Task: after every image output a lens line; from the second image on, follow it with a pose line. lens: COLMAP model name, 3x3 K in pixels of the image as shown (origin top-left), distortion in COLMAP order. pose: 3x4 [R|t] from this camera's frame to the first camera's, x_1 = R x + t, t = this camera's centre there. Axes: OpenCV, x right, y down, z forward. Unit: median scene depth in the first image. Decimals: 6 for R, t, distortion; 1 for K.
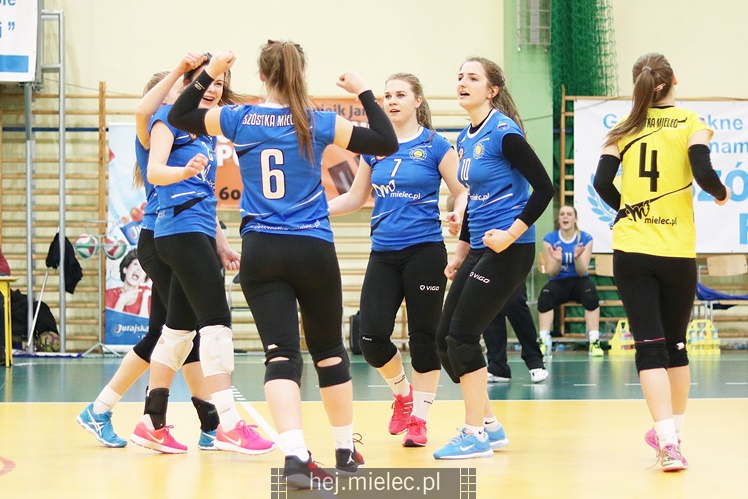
lens RADIAL K [[2260.3, 0, 372.0], [0, 2260.3, 243.3], [0, 0, 1]] dist [-0.143555, 0.000000]
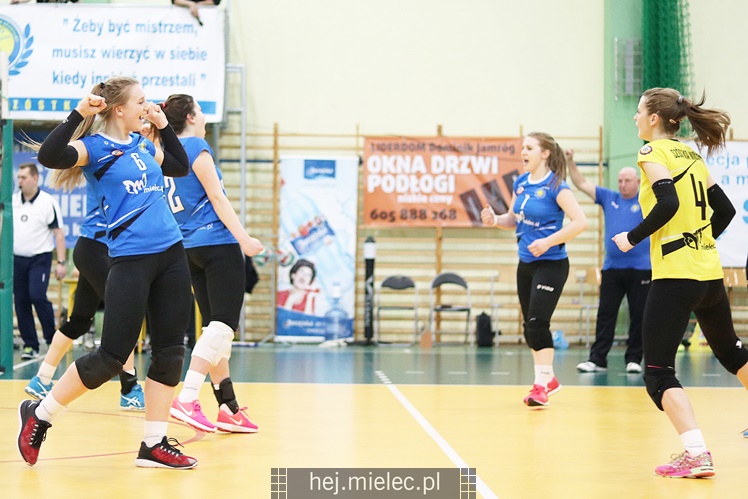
lens RADIAL K [[2260.3, 0, 369.8], [0, 2260.3, 253.4], [0, 0, 1]] dist [-0.143555, 0.000000]
pose [[0.997279, 0.010249, -0.073004, 0.022070], [-0.010256, 0.999947, 0.000284, -0.001151], [0.073003, 0.000465, 0.997332, -0.226617]]
